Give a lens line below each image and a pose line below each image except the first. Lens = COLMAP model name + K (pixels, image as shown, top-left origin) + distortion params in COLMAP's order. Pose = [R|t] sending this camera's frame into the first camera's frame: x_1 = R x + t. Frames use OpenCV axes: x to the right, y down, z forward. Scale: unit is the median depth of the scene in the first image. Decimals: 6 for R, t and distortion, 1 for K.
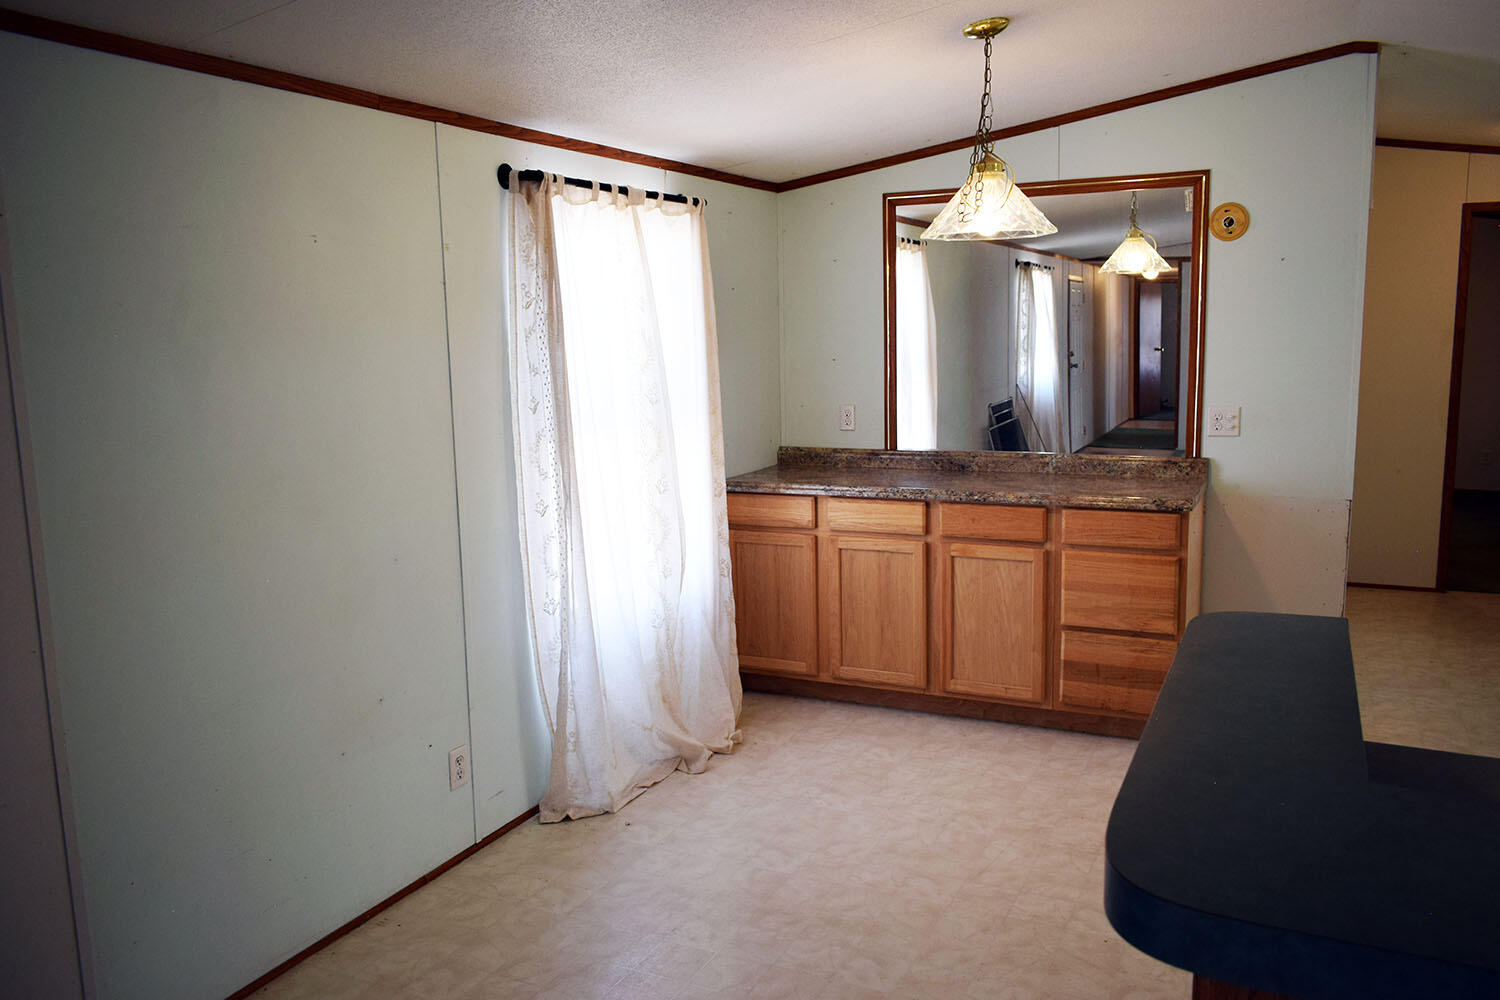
lens RADIAL K [[1146.7, 0, 759.4], [0, 1146.7, 501.4], [0, 0, 1]] dist [-0.014316, 0.001120]
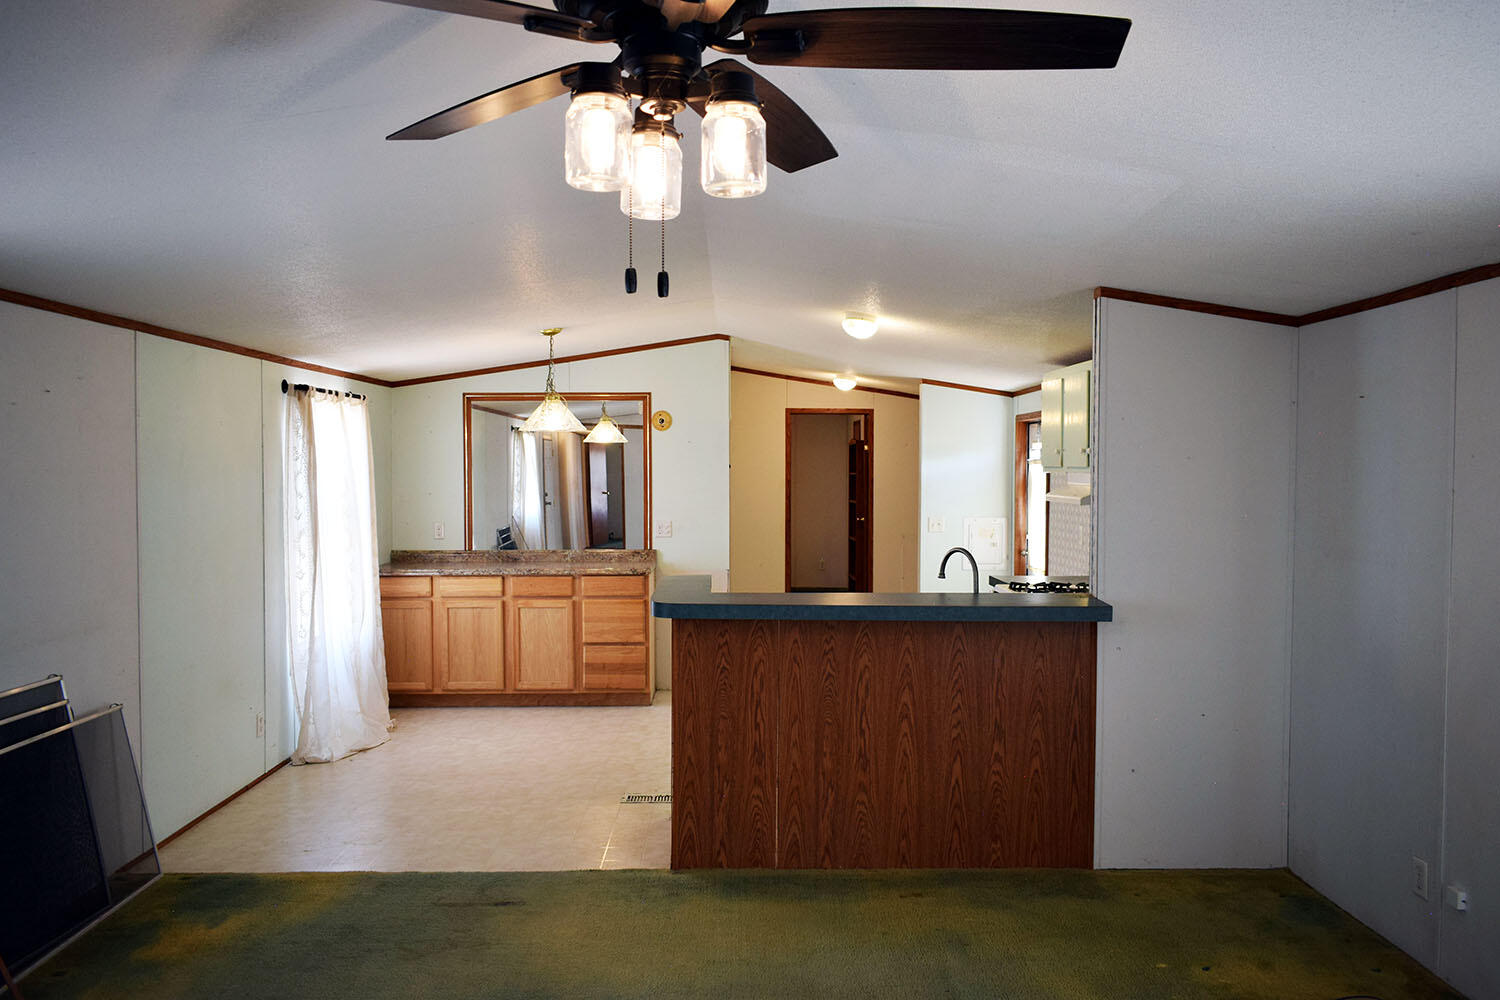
lens RADIAL K [[1146.7, 0, 750.9], [0, 1146.7, 503.4], [0, 0, 1]] dist [-0.014316, 0.001120]
pose [[0.890809, 0.005645, 0.454342, -0.304678], [0.051418, 0.992248, -0.113142, 0.106243], [-0.451458, 0.124149, 0.883613, -0.692955]]
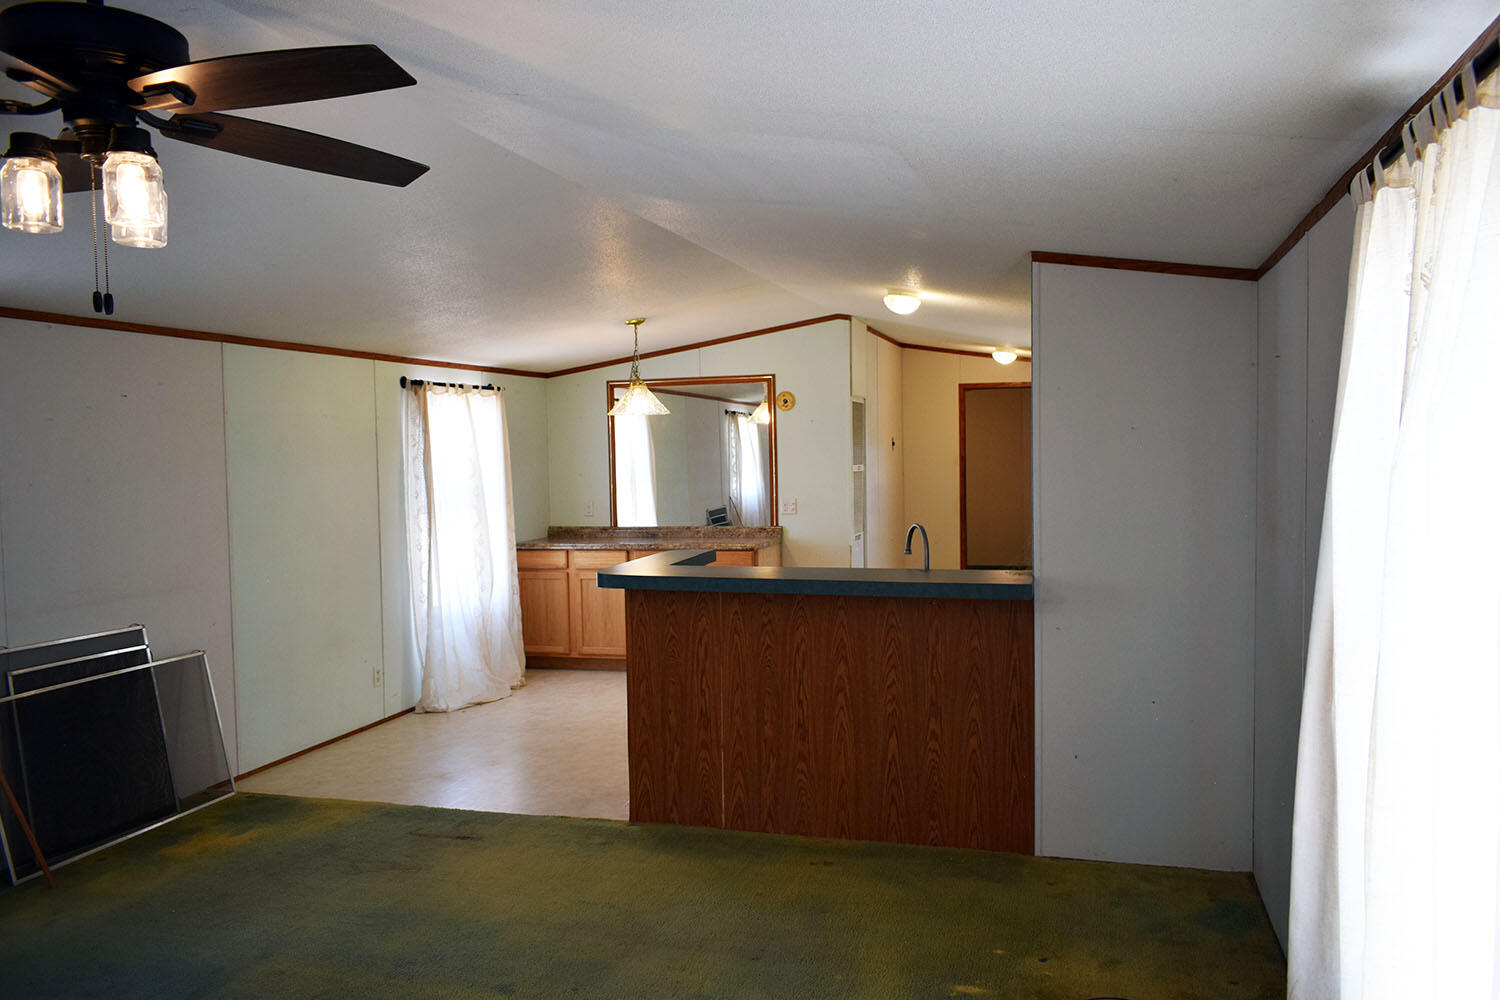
lens RADIAL K [[1146.7, 0, 757.2], [0, 1146.7, 502.8], [0, 0, 1]] dist [-0.014316, 0.001120]
pose [[0.984966, -0.005789, 0.172652, 0.034533], [0.024604, 0.993951, -0.107037, 0.127759], [-0.170988, 0.109675, 0.979150, -0.850742]]
